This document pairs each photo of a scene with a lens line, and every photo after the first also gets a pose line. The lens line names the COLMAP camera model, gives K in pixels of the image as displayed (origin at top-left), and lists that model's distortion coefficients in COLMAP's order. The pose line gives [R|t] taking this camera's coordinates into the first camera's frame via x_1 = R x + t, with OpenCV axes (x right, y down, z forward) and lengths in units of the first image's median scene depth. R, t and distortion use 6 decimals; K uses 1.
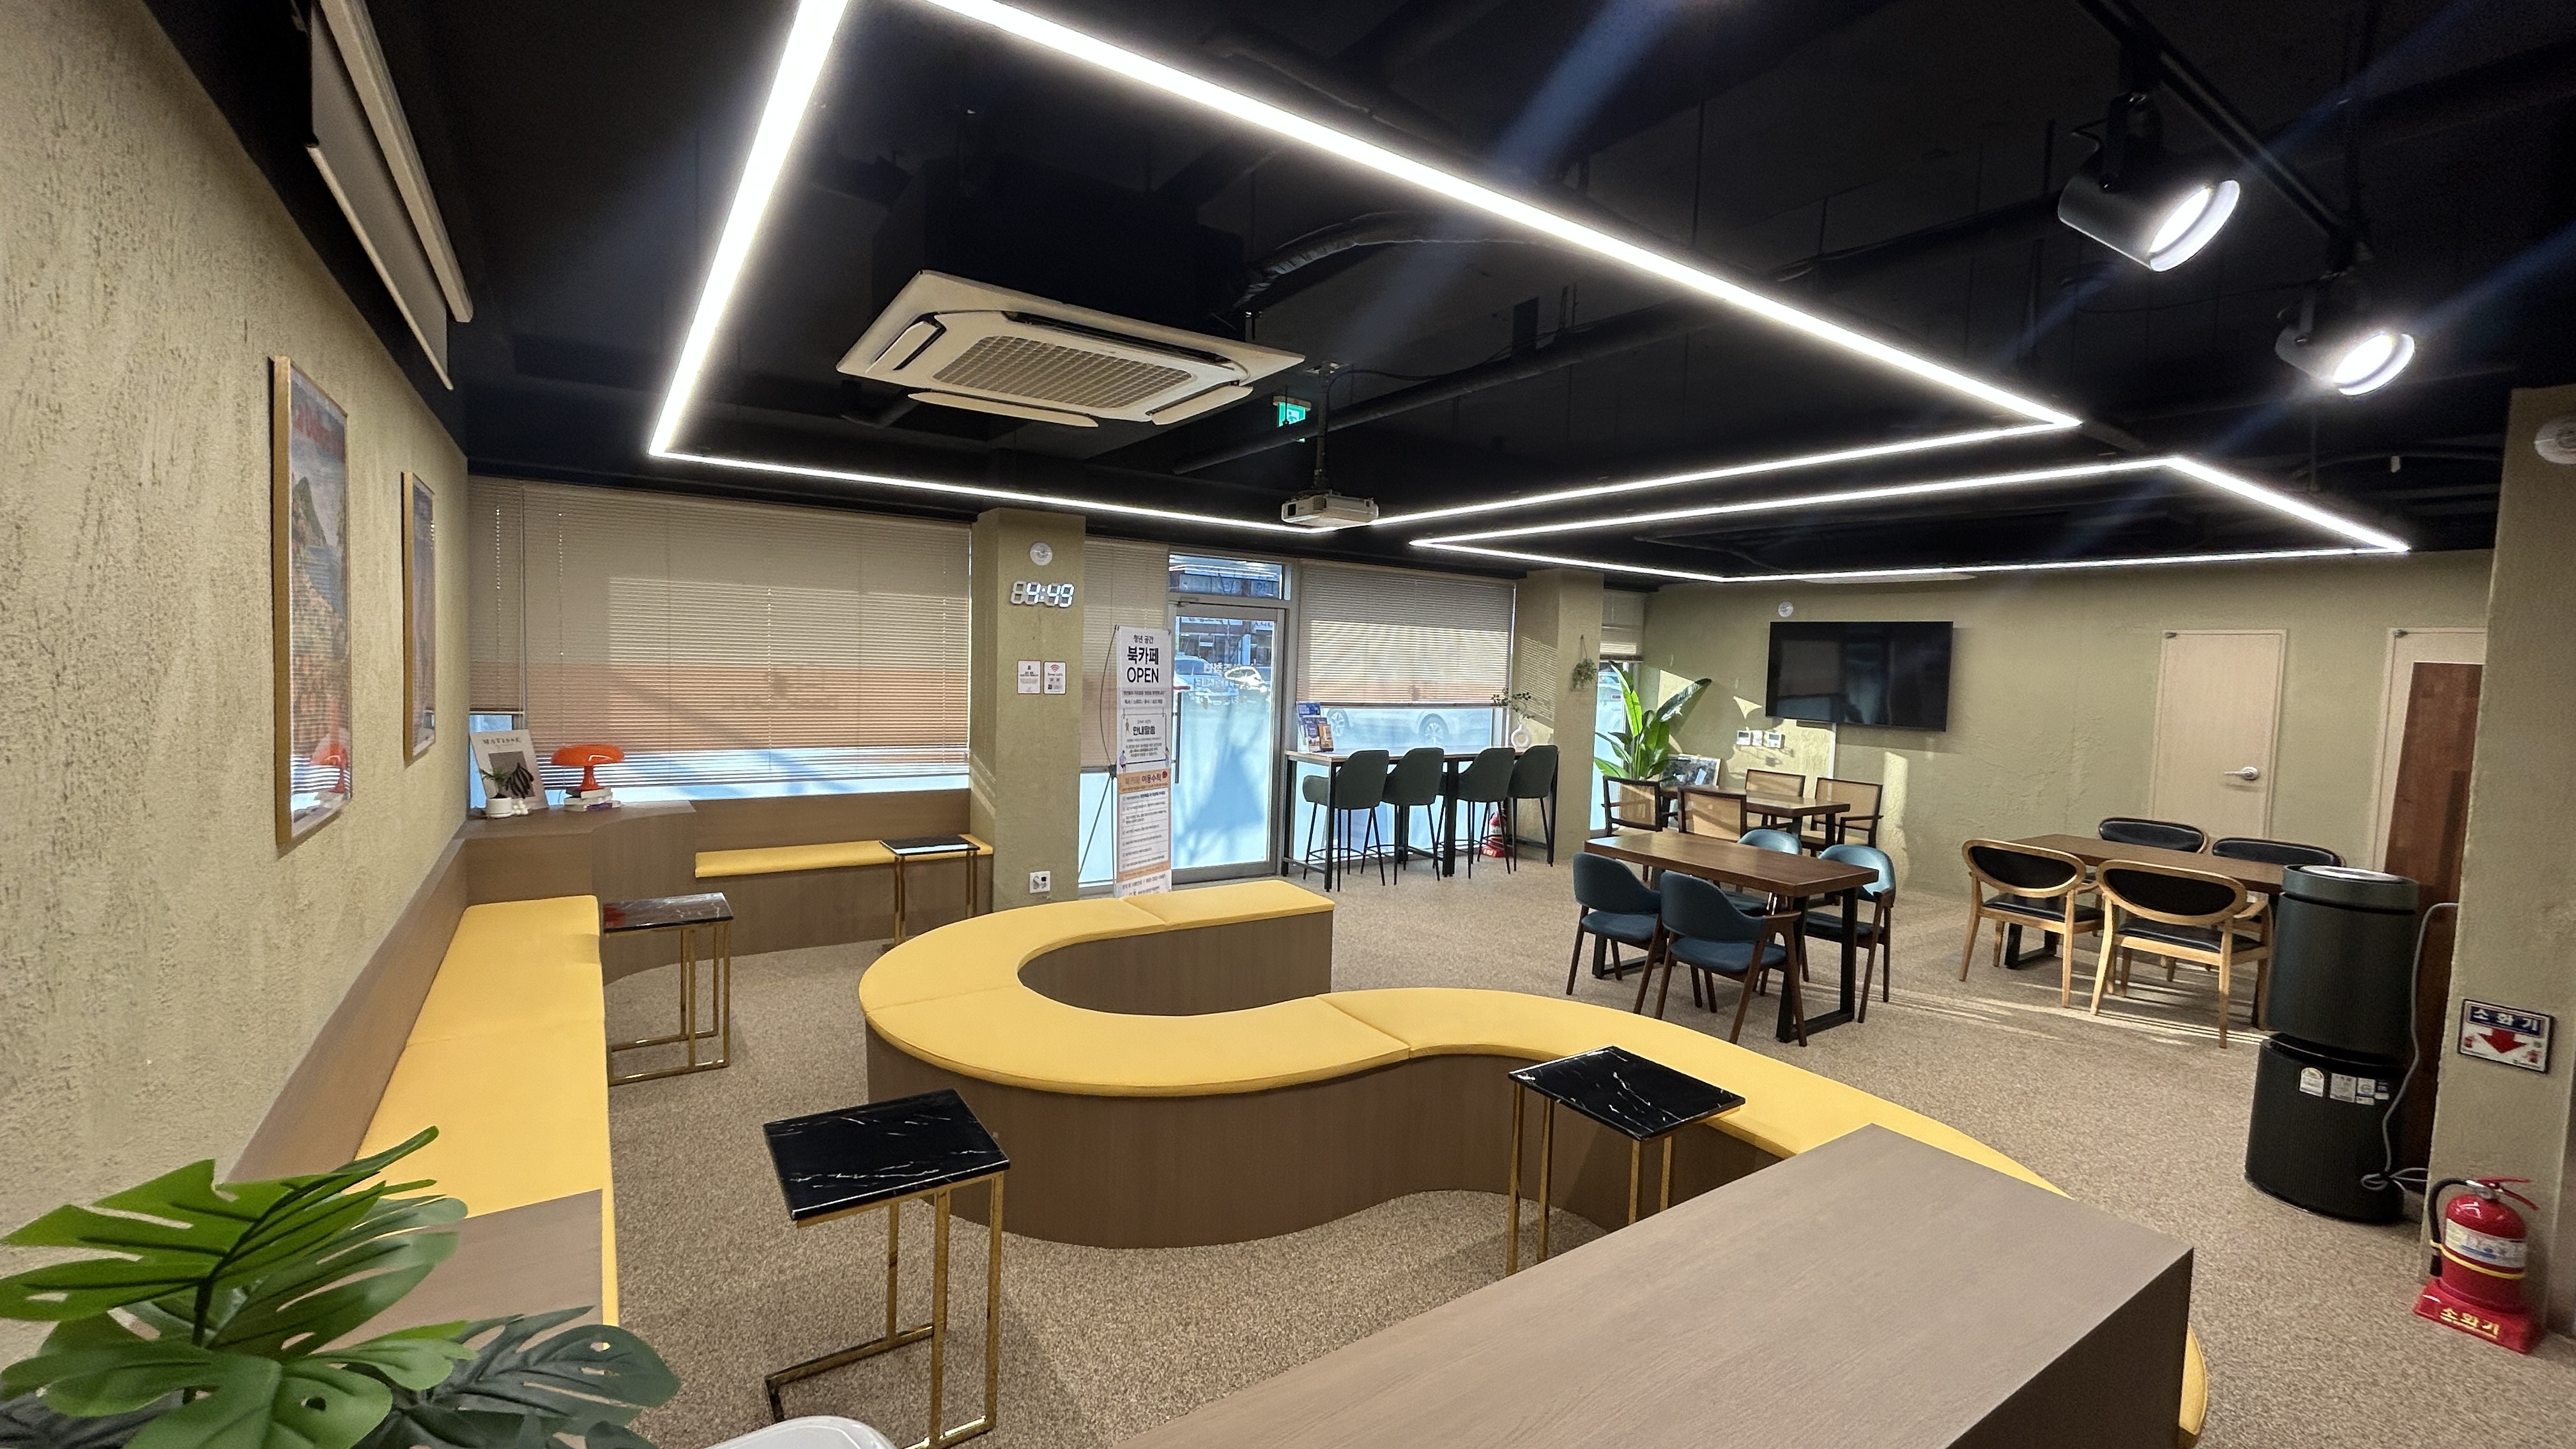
lens RADIAL K [[1044.8, 0, 1288.0], [0, 1044.8, 724.5], [0, 0, 1]] dist [-0.000014, -0.000003]
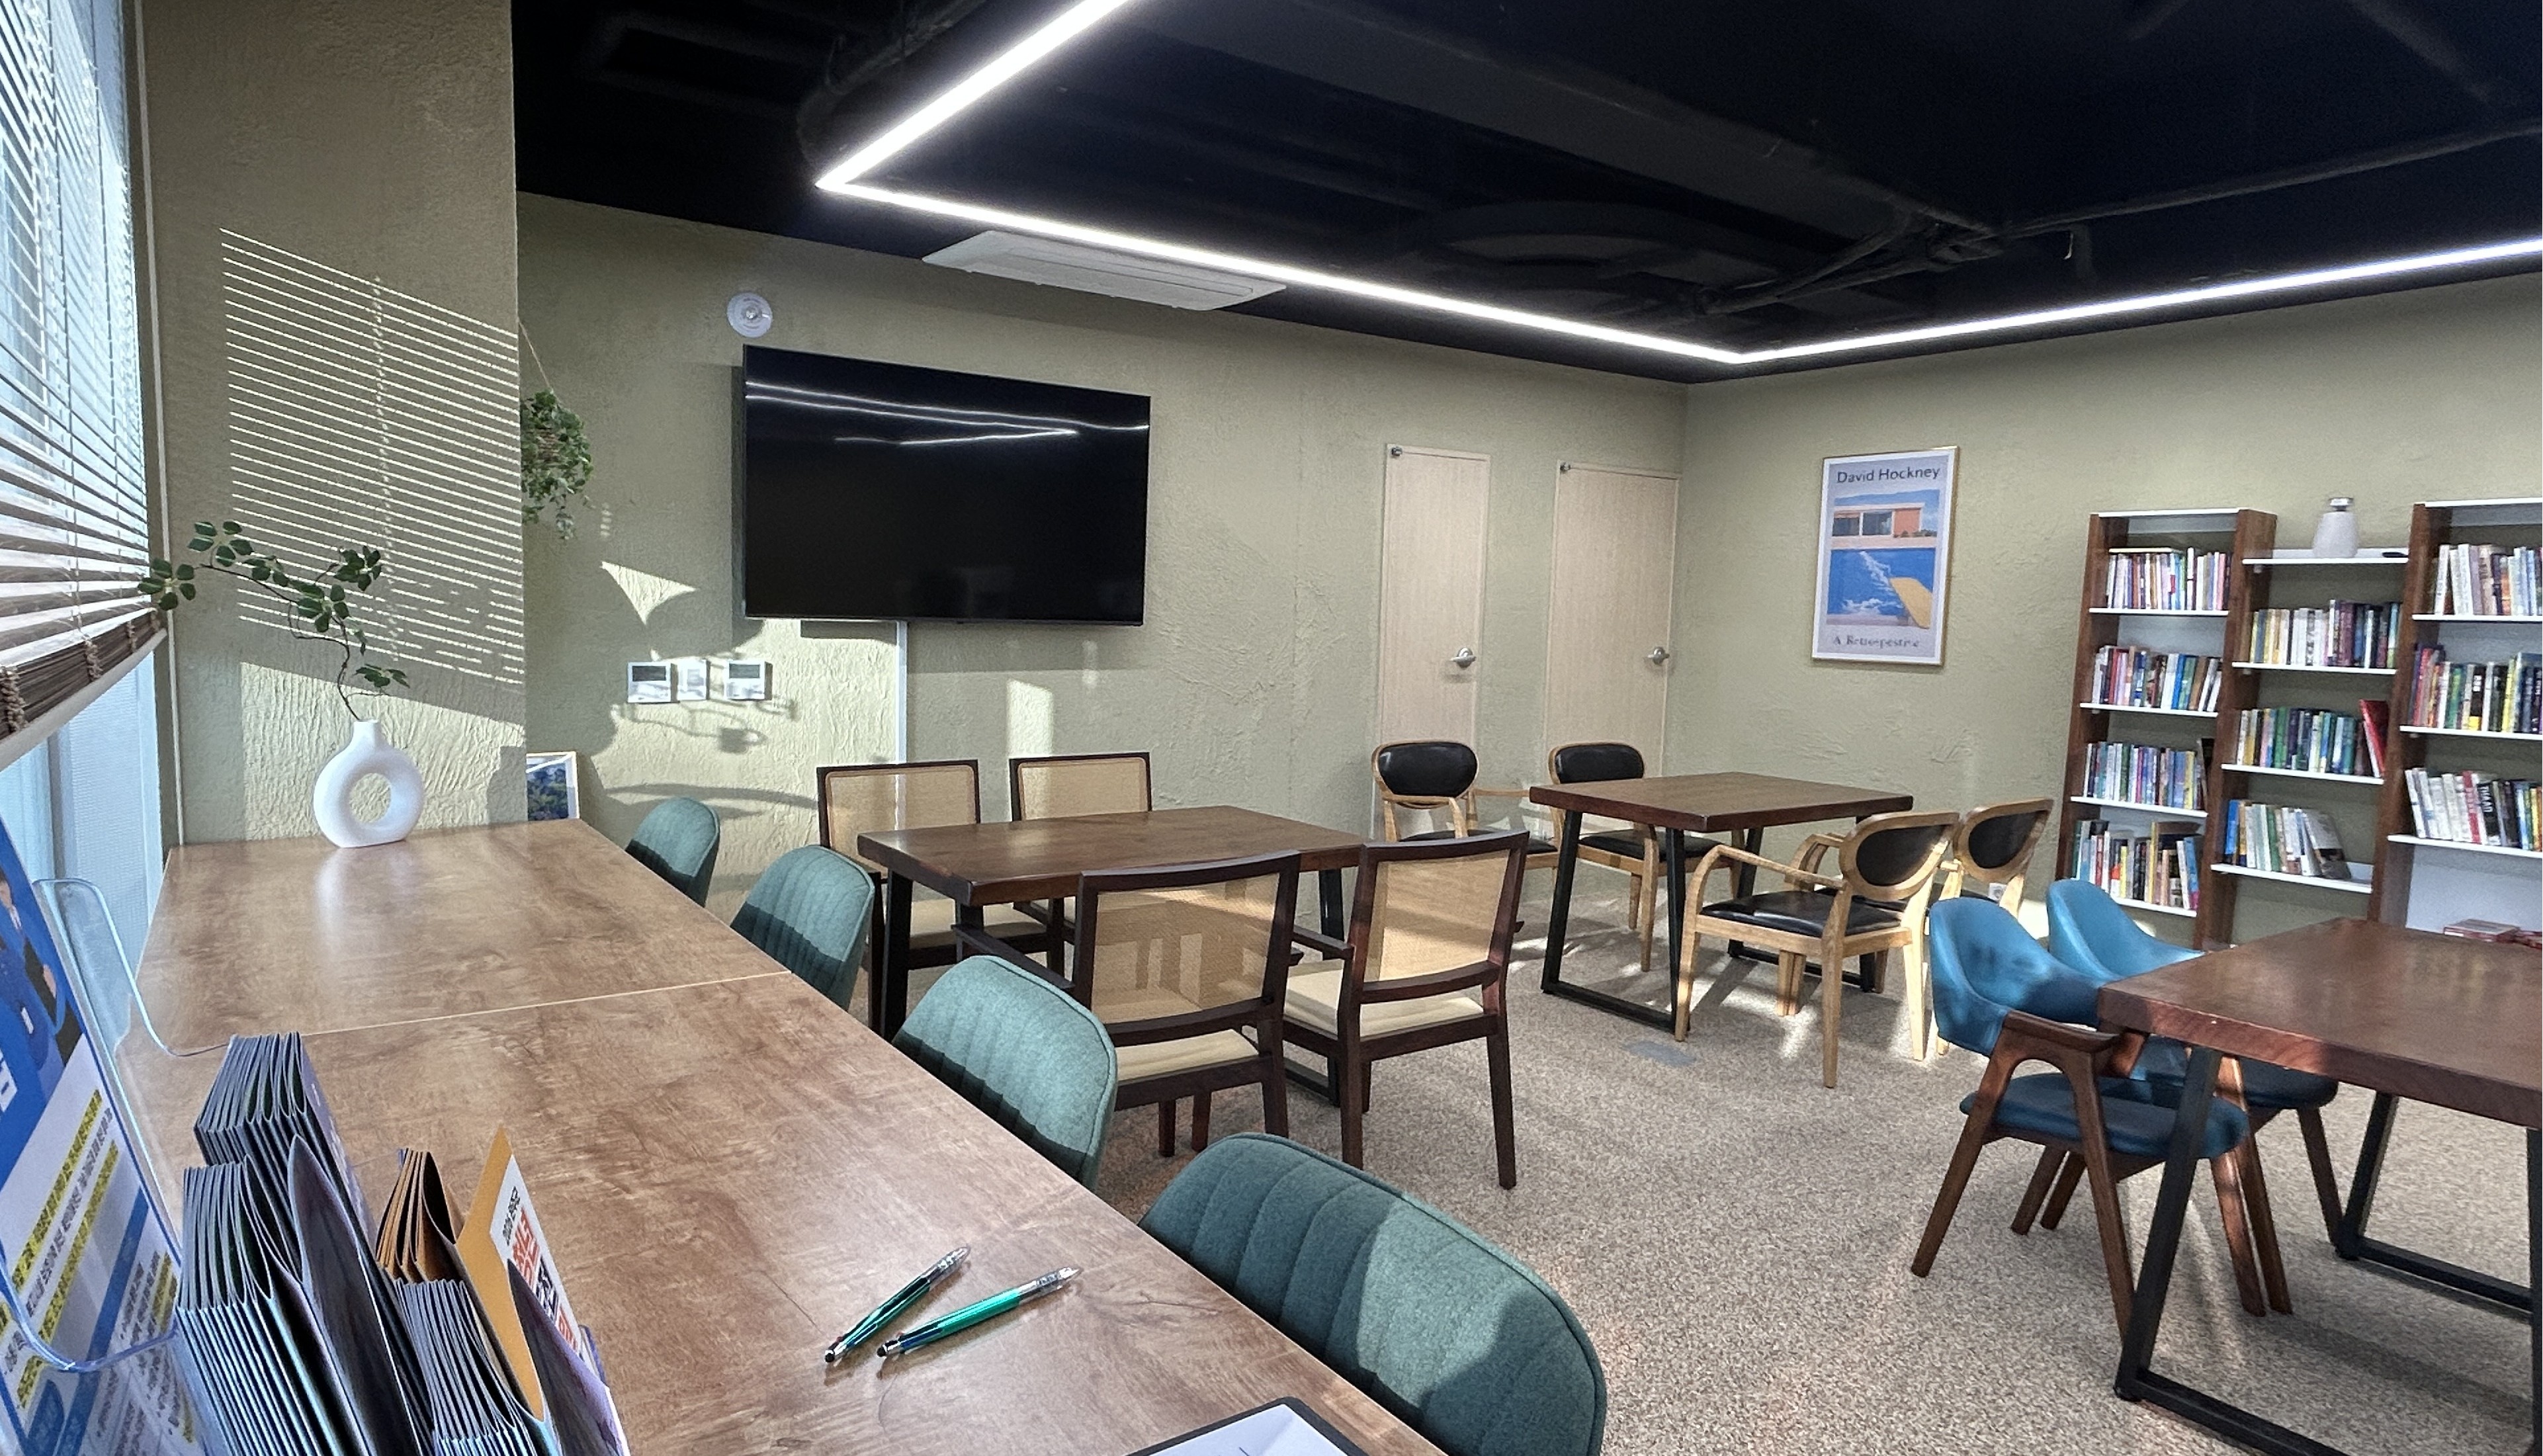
lens RADIAL K [[1386.3, 0, 1271.5], [0, 1386.3, 728.0], [0, 0, 1]] dist [-0.000224, -0.000016]
pose [[-0.016596, -0.128065, 0.991627, -0.014720], [0.038484, 0.990947, 0.128622, -0.024031], [-0.999121, 0.040297, -0.011517, 0.859845]]
